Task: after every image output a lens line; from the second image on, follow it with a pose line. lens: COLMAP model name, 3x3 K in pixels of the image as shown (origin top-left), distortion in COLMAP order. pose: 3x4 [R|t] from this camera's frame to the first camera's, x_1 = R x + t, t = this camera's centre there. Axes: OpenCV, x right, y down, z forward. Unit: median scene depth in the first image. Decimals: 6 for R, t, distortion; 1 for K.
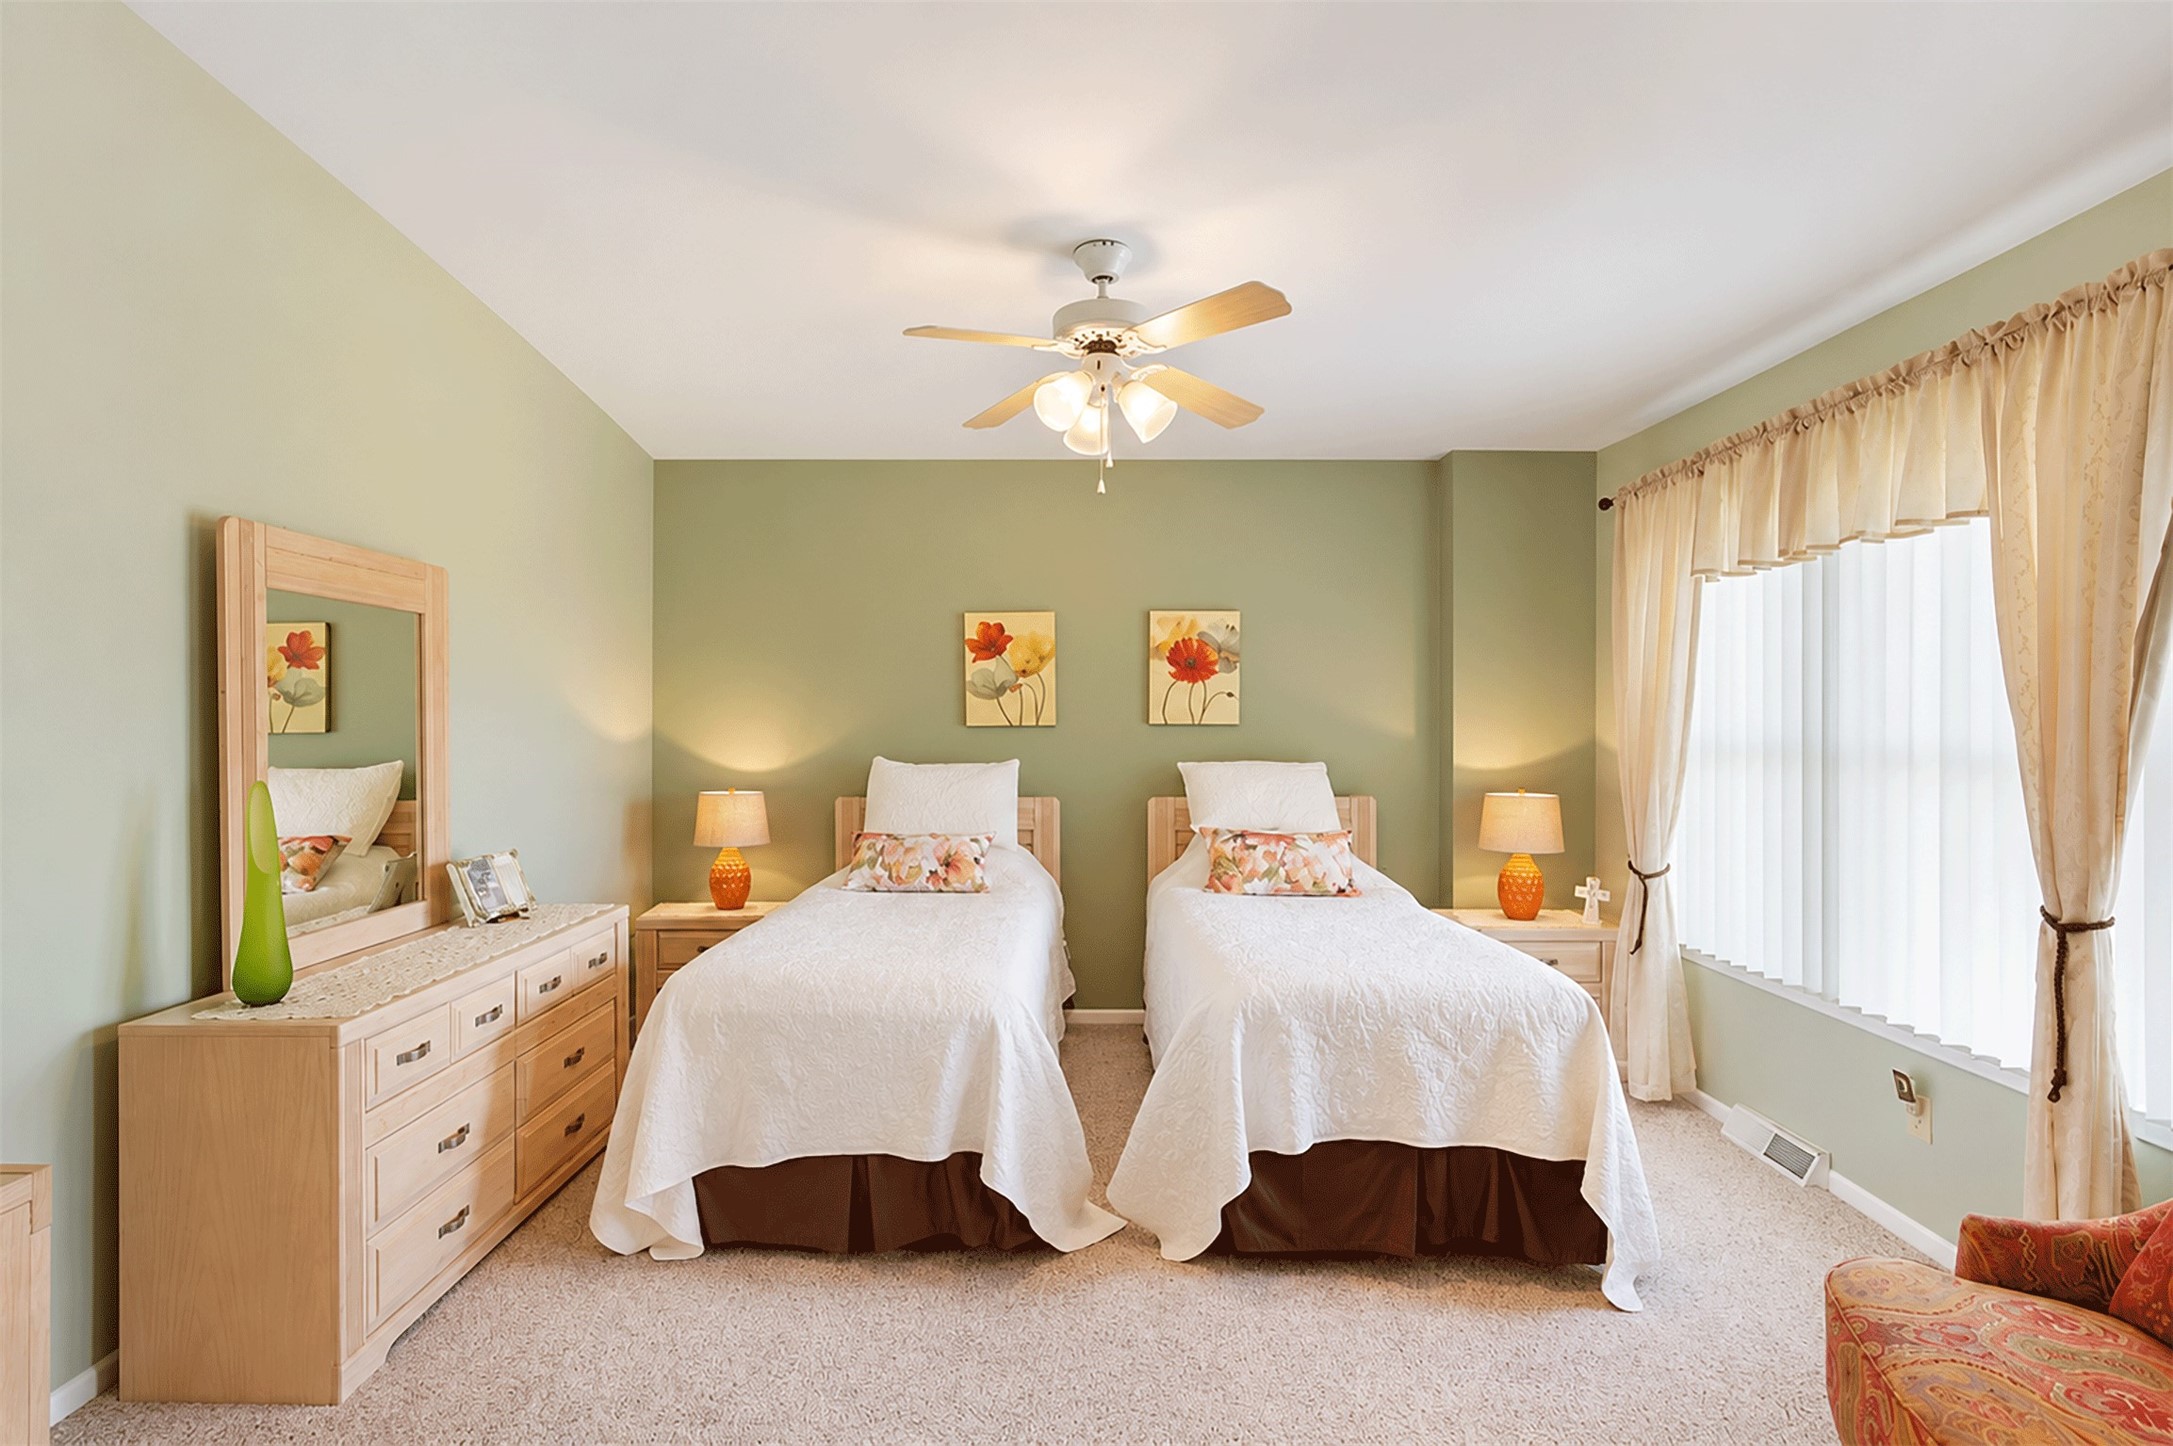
lens RADIAL K [[1018.7, 0, 1079.1], [0, 1018.7, 741.7], [0, 0, 1]] dist [0.009999, -0.000590]
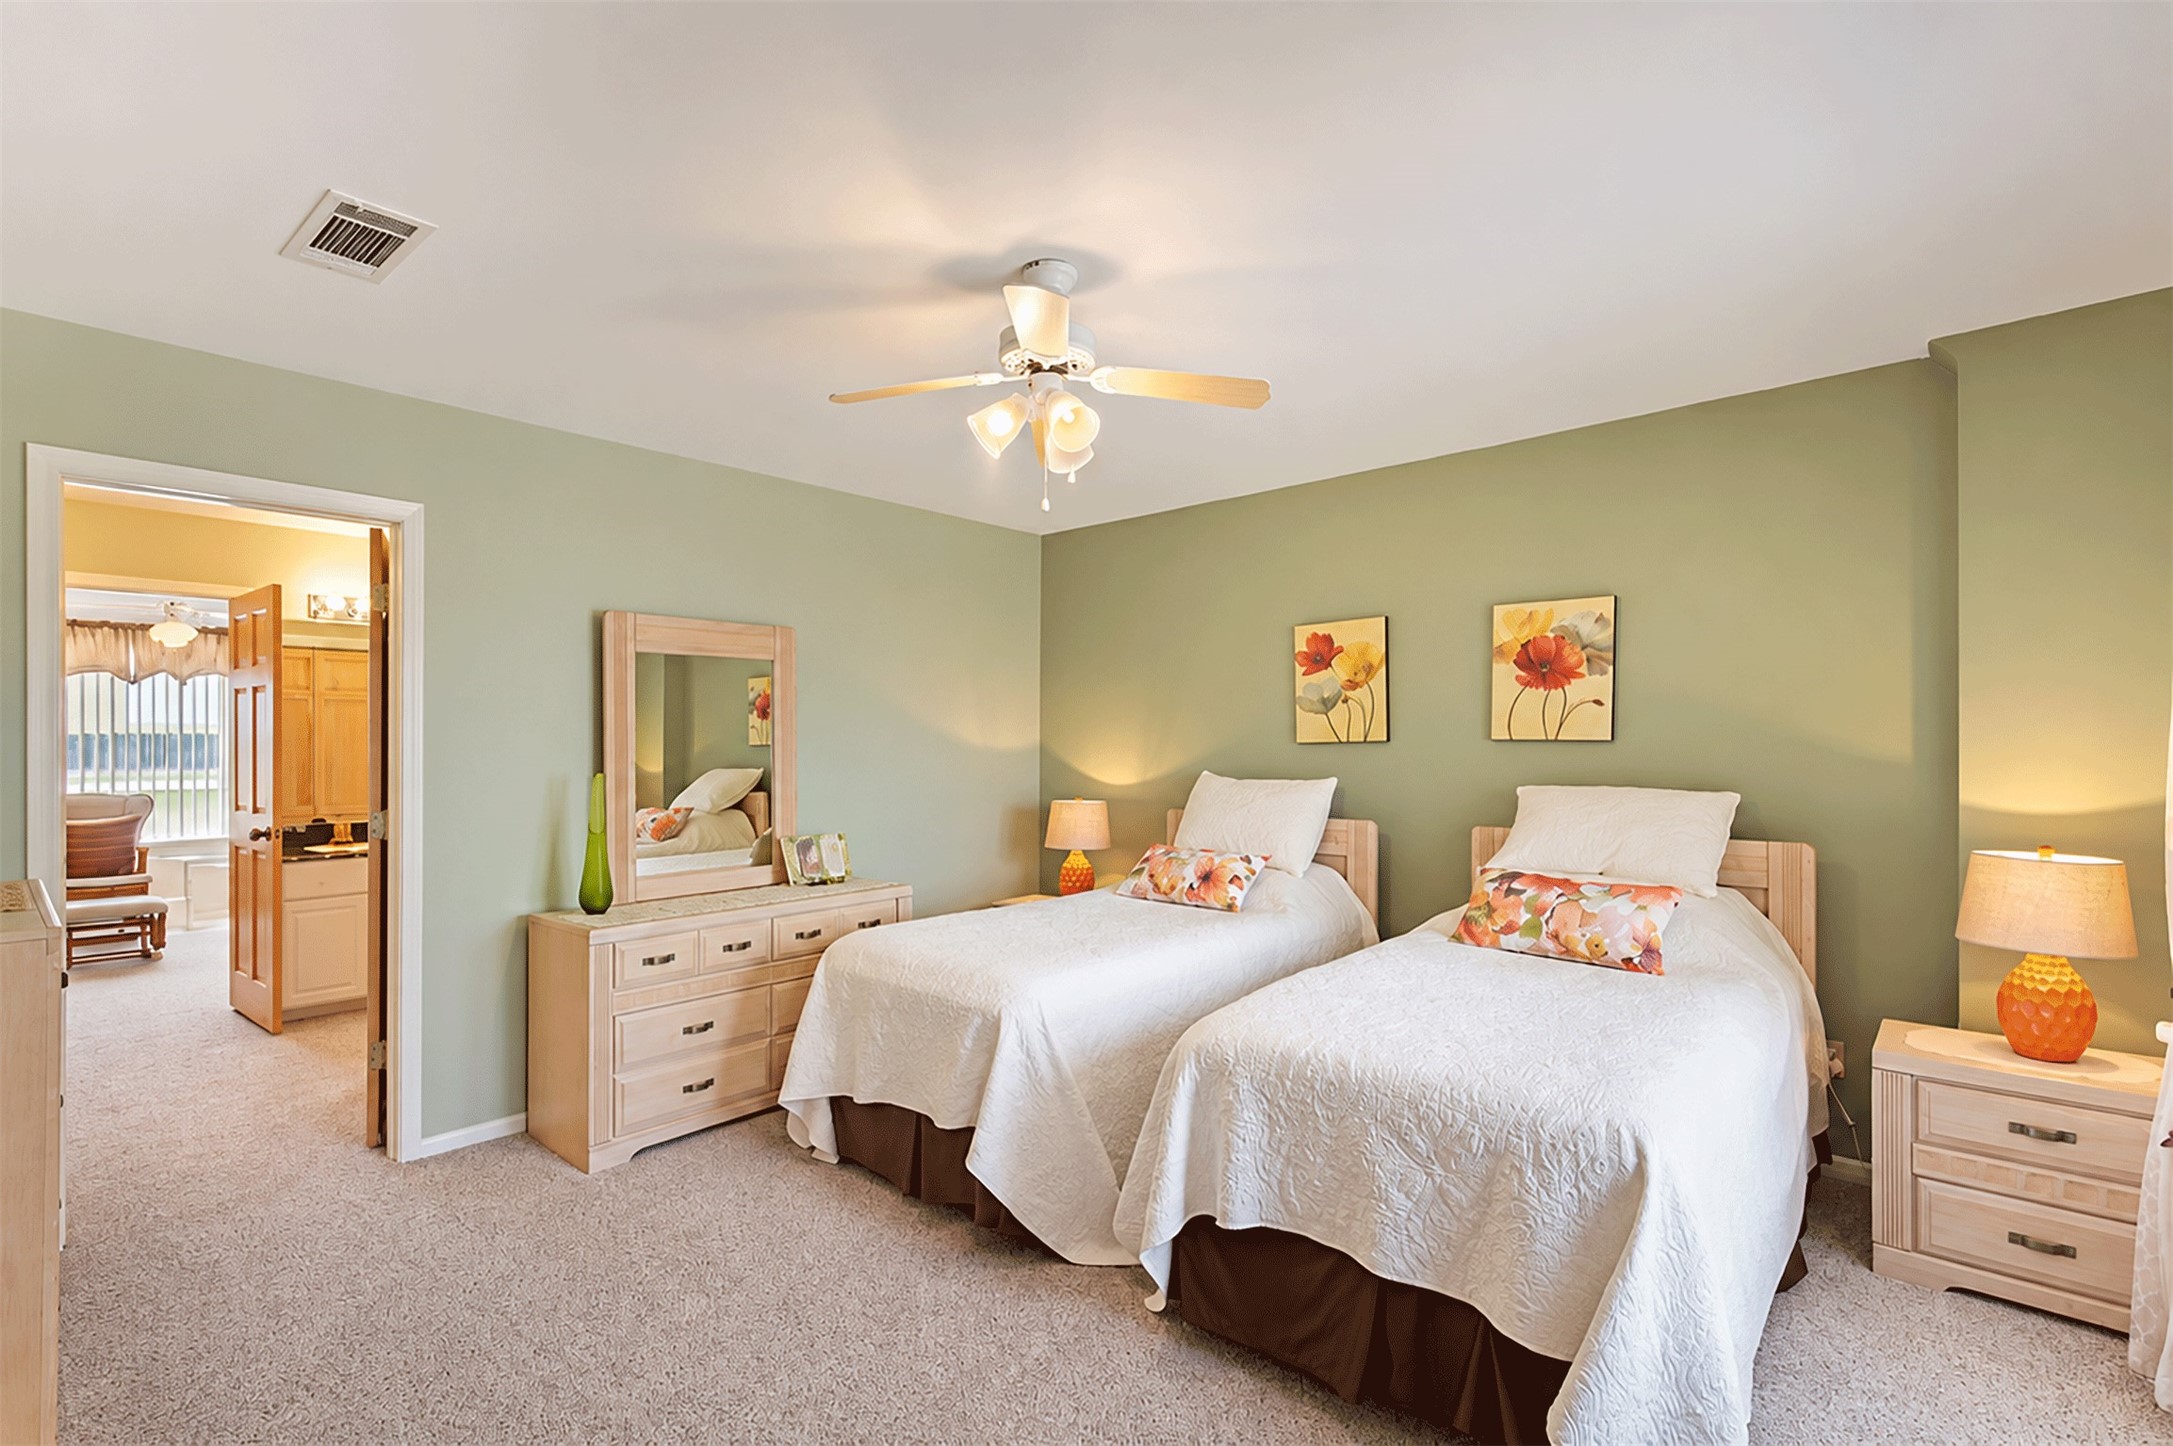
lens RADIAL K [[1024.9, 0, 1051.2], [0, 1024.9, 736.4], [0, 0, 1]] dist [0.016906, -0.000529]
pose [[0.745534, -0.004907, -0.666449, 0.381275], [-0.012949, 0.999677, -0.021846, 0.003045], [0.666341, 0.024917, 0.745230, 0.130294]]
